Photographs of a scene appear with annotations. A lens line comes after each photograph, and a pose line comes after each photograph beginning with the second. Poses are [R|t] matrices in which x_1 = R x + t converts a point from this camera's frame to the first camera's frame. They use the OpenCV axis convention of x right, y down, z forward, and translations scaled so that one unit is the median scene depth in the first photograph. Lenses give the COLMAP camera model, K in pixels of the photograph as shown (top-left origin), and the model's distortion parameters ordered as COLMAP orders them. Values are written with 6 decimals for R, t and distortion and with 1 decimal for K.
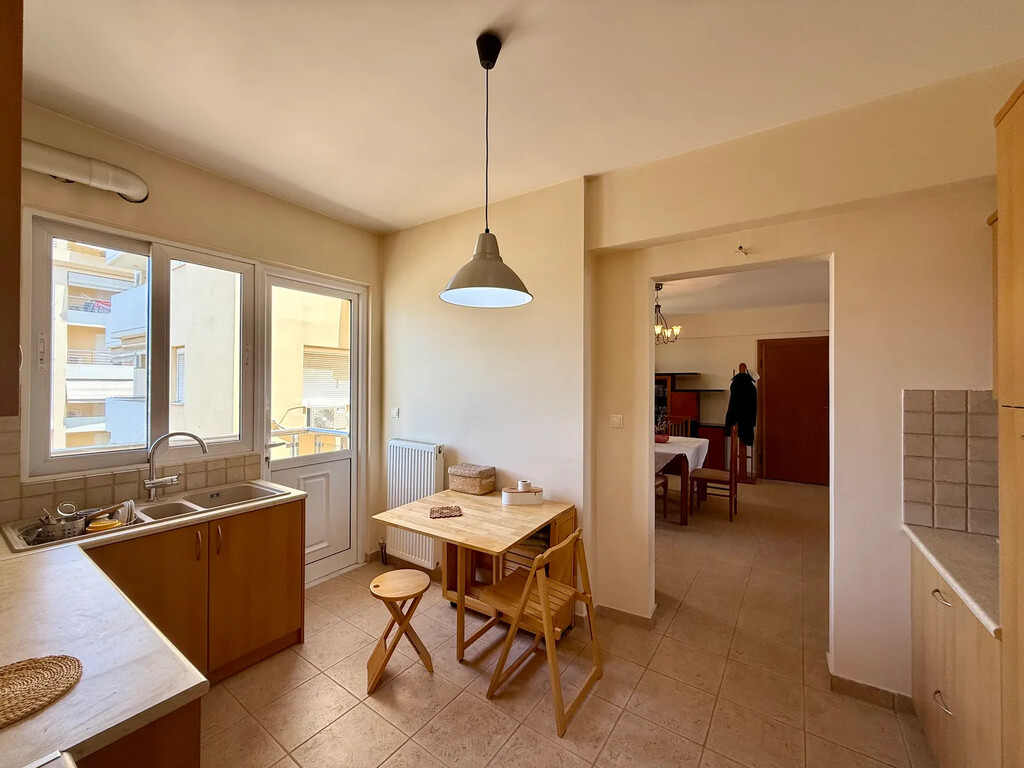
lens RADIAL K [[406.5, 0, 509.3], [0, 406.5, 383.0], [0, 0, 1]] dist [-0.001507, -0.000045]
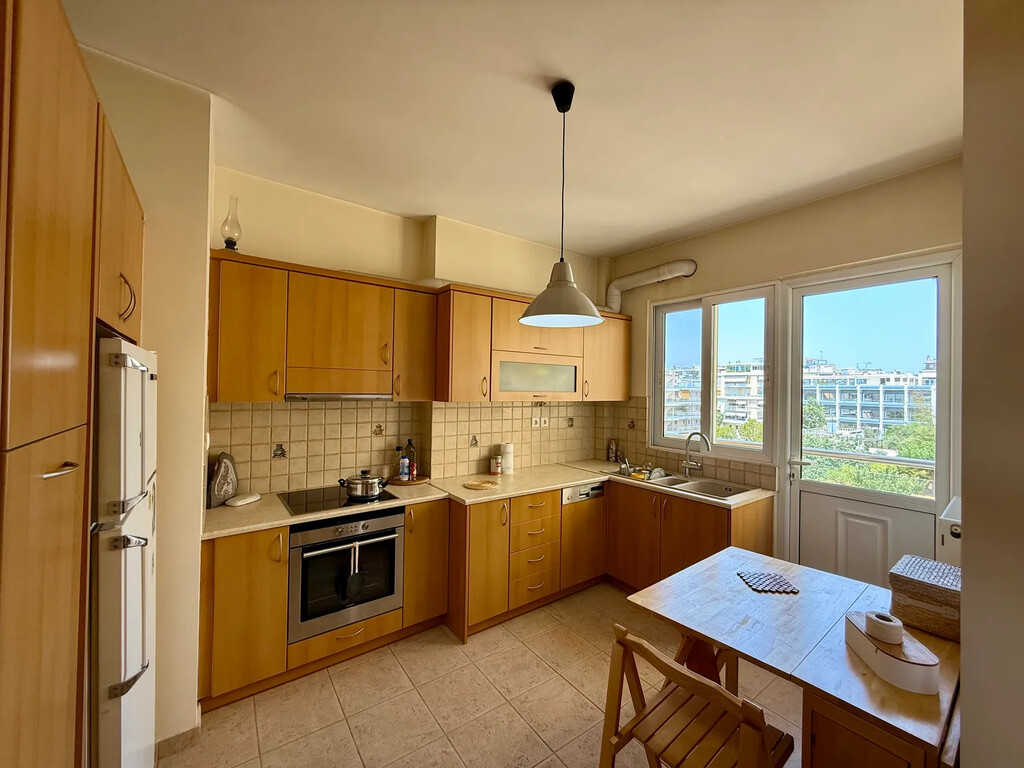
lens RADIAL K [[406.5, 0, 509.3], [0, 406.5, 383.0], [0, 0, 1]] dist [-0.001507, -0.000045]
pose [[-0.322064, -0.021059, -0.946484, 0.697478], [-0.014409, 0.999746, -0.017341, -0.012629], [0.946608, 0.008053, -0.322285, 0.831056]]
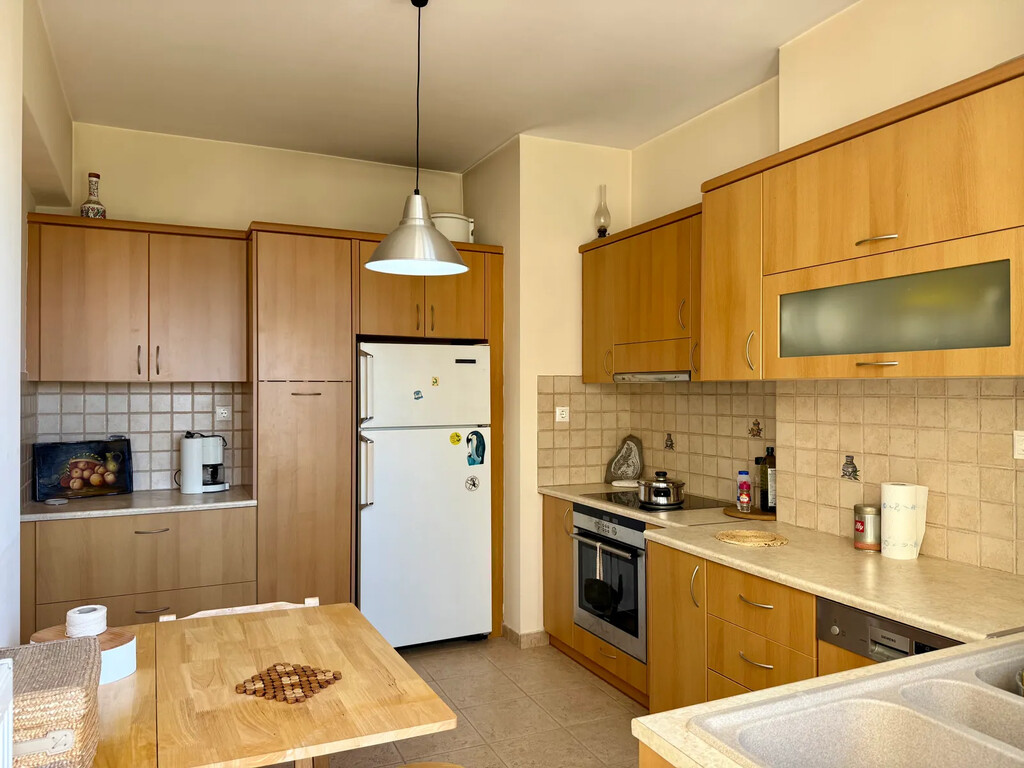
lens RADIAL K [[729.9, 0, 512.0], [0, 729.9, 384.0], [0, 0, 1]] dist [0.095546, 0.000256]
pose [[-0.863387, -0.002681, 0.504535, -0.721083], [-0.007530, 0.999943, -0.007573, 0.043602], [-0.504486, -0.010338, -0.863358, 1.571122]]
